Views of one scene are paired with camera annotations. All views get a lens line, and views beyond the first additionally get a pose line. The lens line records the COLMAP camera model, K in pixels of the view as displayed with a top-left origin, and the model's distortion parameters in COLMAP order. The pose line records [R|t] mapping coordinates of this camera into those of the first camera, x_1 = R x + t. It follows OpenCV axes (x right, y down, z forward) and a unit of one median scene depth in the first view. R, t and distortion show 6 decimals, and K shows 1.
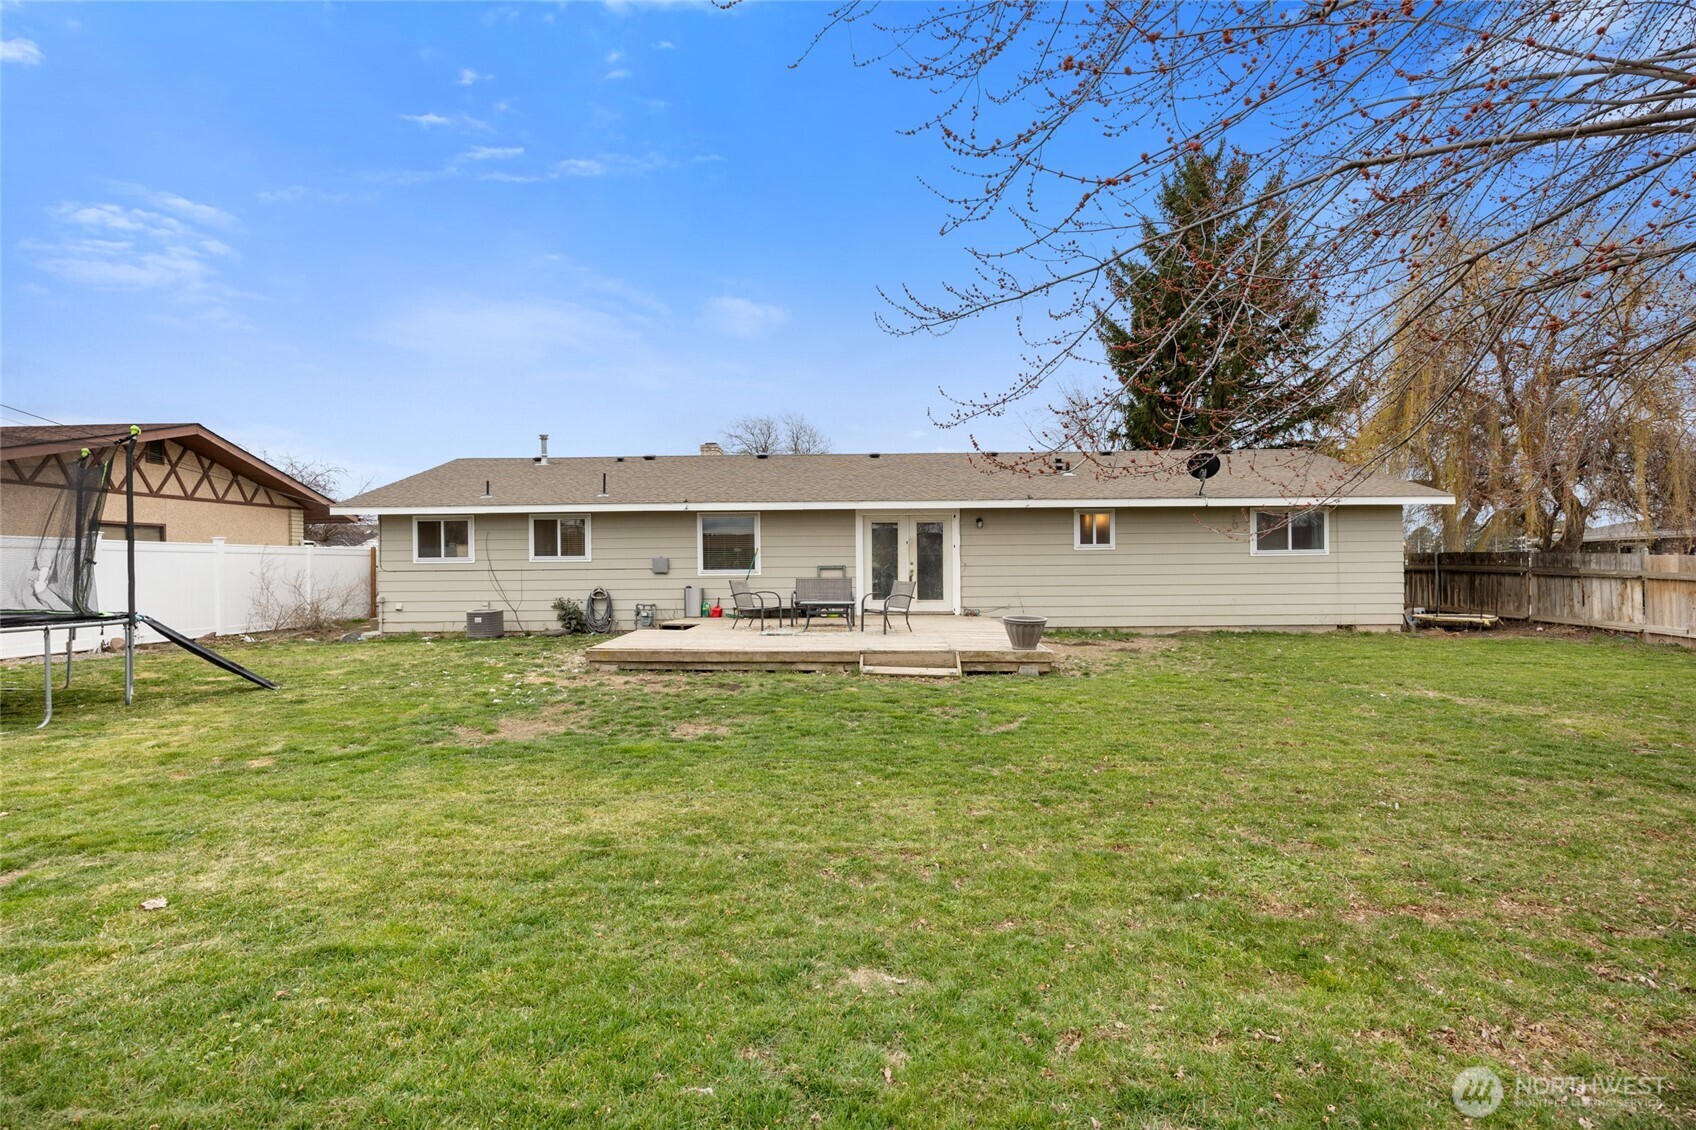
lens RADIAL K [[735.0, 0, 841.1], [0, 735.0, 563.4], [0, 0, 1]] dist [0.000853, 0.000002]
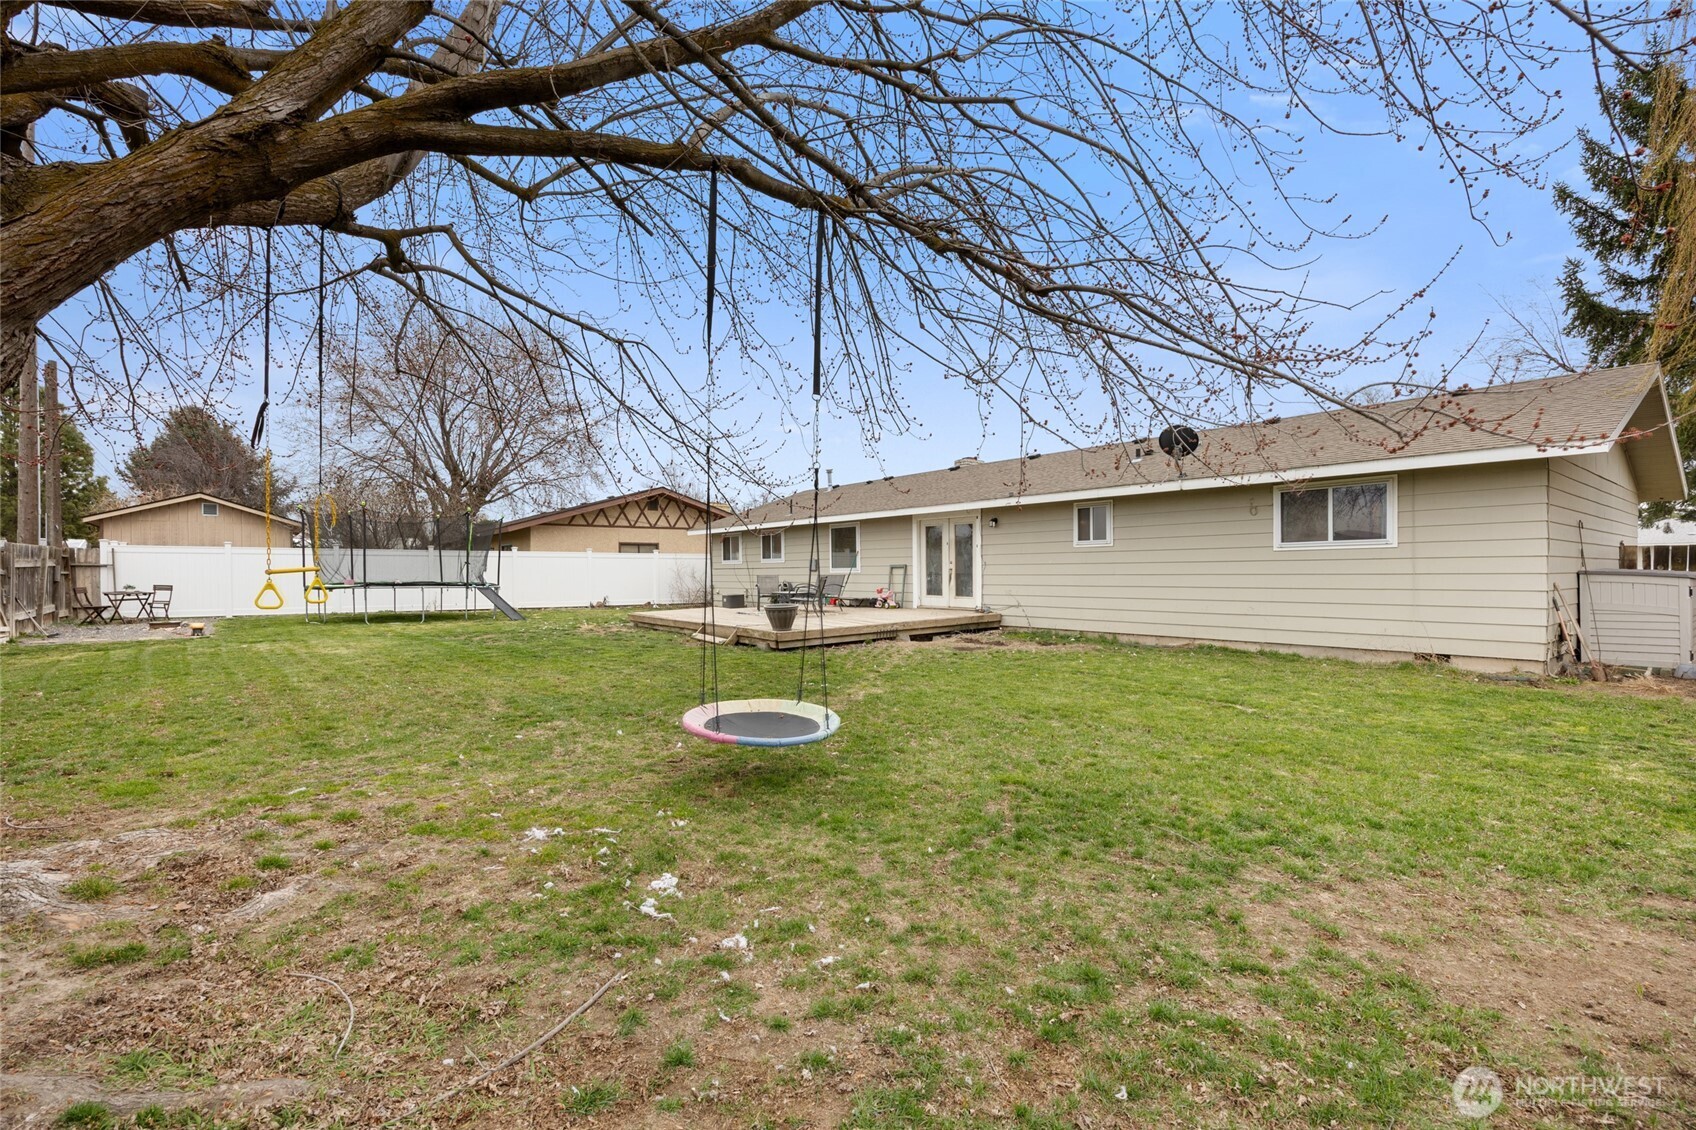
lens RADIAL K [[735.0, 0, 841.9], [0, 735.0, 568.7], [0, 0, 1]] dist [0.000853, 0.000002]
pose [[0.644780, 0.001993, -0.764366, 0.825621], [0.002083, 0.999988, 0.004364, 0.003980], [0.764365, -0.004406, 0.644768, 0.182302]]
